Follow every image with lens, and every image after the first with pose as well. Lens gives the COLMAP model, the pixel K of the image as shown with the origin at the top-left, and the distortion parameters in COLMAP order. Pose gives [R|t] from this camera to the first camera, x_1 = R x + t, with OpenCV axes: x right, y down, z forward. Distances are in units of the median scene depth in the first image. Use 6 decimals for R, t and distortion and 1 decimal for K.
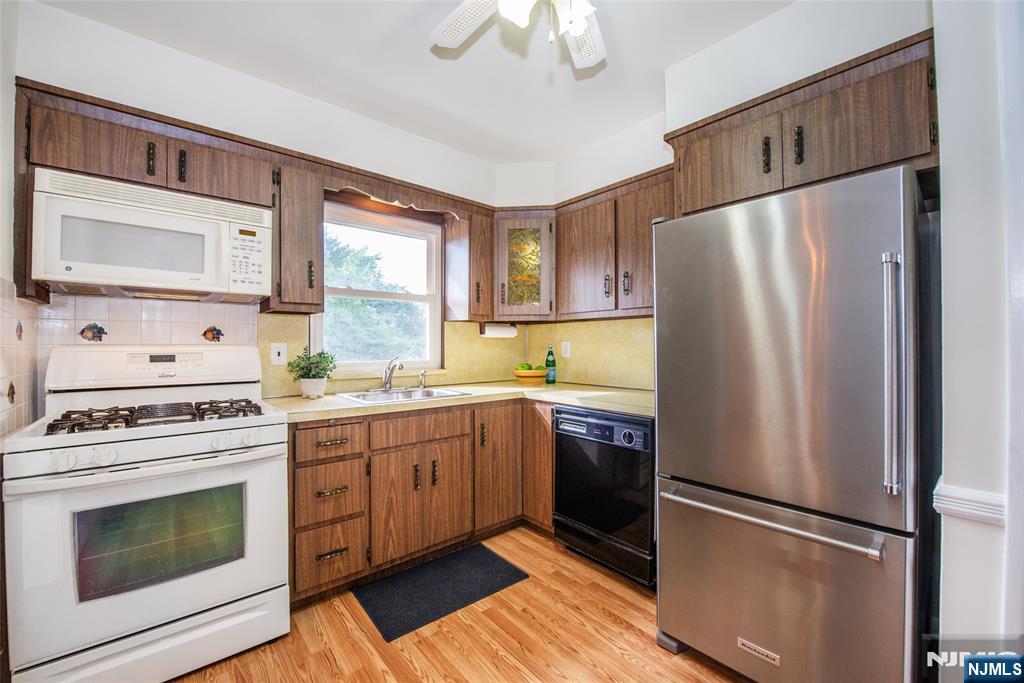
lens RADIAL K [[406.6, 0, 512.0], [0, 406.6, 341.5], [0, 0, 1]] dist [-0.029191, 0.000017]
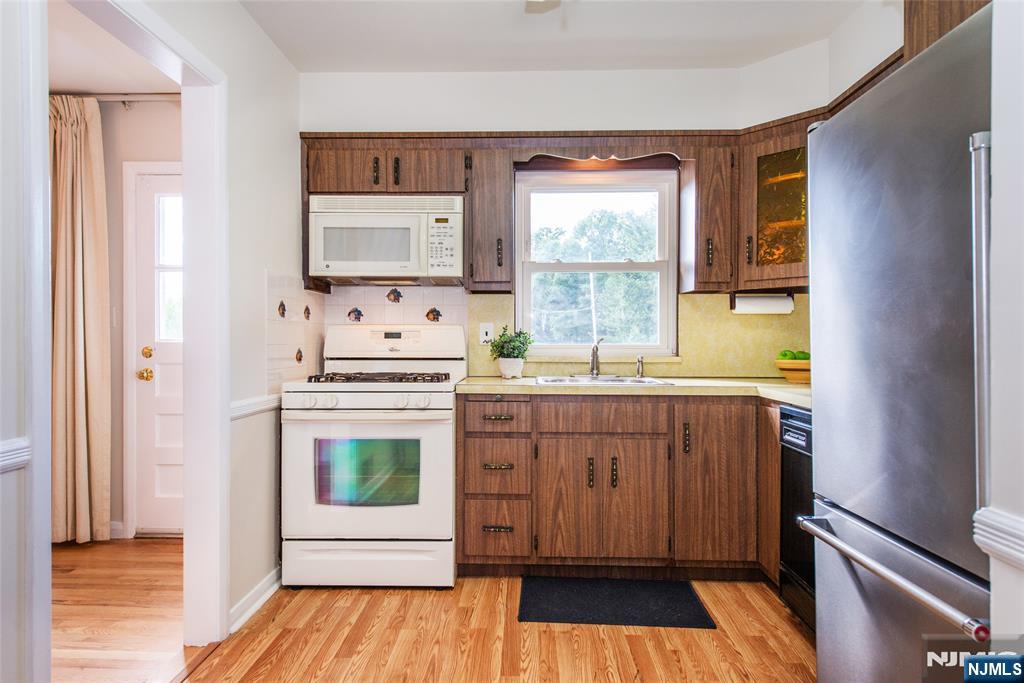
lens RADIAL K [[608.3, 0, 512.0], [0, 608.3, 341.5], [0, 0, 1]] dist [-0.000095, -0.000942]
pose [[0.735591, 0.000099, -0.677425, 0.572290], [0.003725, 0.999984, 0.004191, 0.050516], [0.677415, -0.005606, 0.735580, -0.088873]]
